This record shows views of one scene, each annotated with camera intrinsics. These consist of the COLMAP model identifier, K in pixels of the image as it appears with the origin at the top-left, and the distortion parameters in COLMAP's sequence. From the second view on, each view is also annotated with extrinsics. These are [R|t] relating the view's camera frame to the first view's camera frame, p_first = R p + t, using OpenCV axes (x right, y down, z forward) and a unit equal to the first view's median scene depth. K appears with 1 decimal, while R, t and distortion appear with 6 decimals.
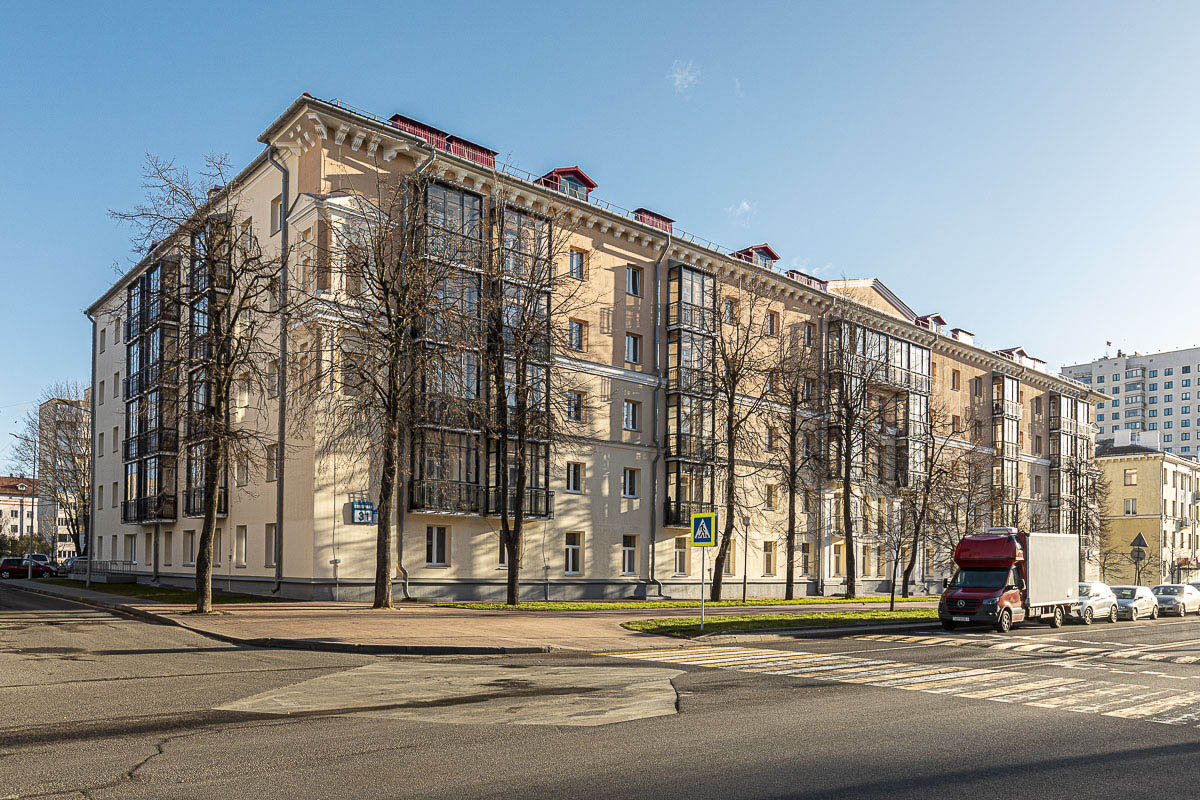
lens RADIAL K [[867.2, 0, 600.3], [0, 867.2, 427.3], [0, 0, 1]] dist [-0.002107, 0.001456]
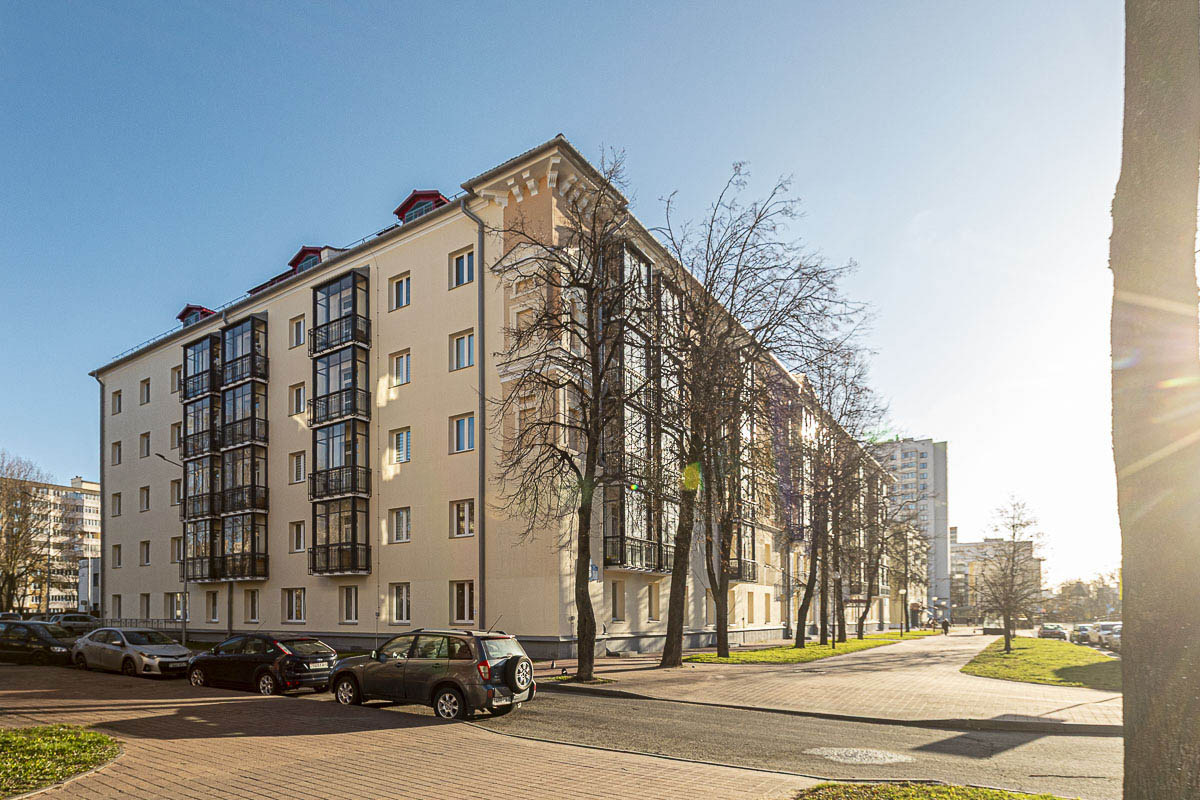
lens RADIAL K [[691.2, 0, 599.3], [0, 691.2, 507.3], [0, 0, 1]] dist [-0.001600, -0.000069]
pose [[0.979309, 0.014678, 0.201835, -0.385411], [-0.015758, 0.999869, 0.003742, 0.023084], [-0.201754, -0.006845, 0.979412, 0.202913]]
